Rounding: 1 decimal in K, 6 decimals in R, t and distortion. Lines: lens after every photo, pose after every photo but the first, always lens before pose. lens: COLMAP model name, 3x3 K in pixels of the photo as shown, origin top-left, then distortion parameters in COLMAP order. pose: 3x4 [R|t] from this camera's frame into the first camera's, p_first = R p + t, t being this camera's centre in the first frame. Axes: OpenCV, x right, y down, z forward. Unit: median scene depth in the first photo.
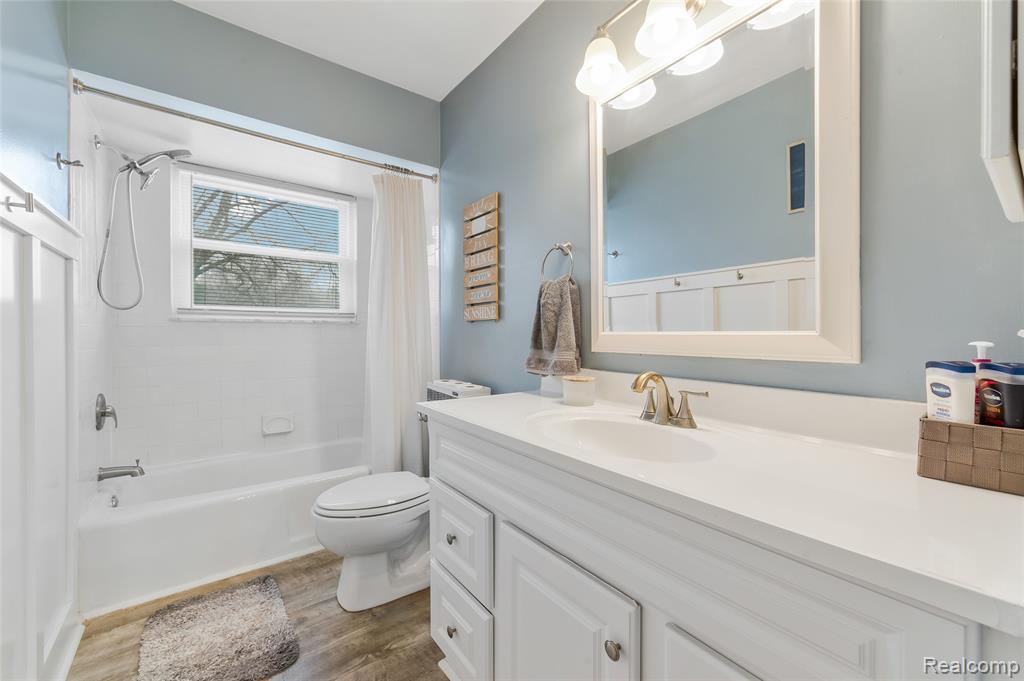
lens RADIAL K [[410.0, 0, 512.6], [0, 410.0, 332.1], [0, 0, 1]] dist [-0.001485, -0.000040]
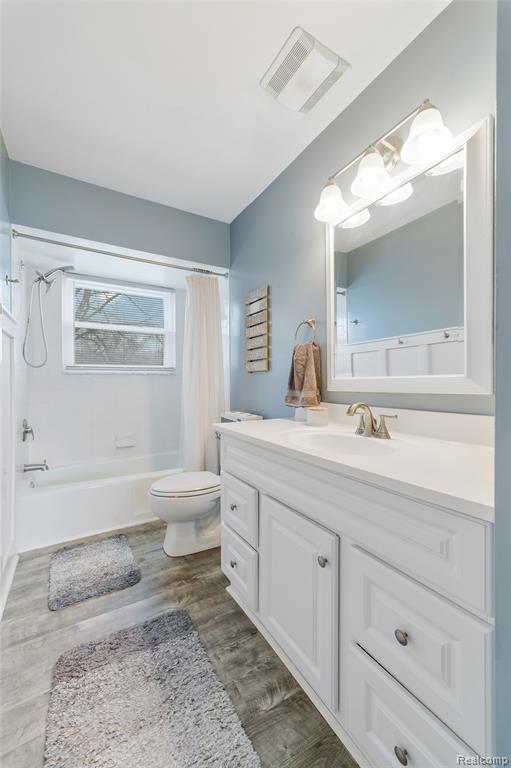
lens RADIAL K [[307.5, 0, 252.7], [0, 307.5, 362.3], [0, 0, 1]] dist [-0.001485, -0.000040]
pose [[0.993607, -0.016028, -0.111752, 0.043850], [0.009391, 0.998174, -0.059669, 0.006819], [0.112504, 0.058238, 0.991943, -0.136780]]
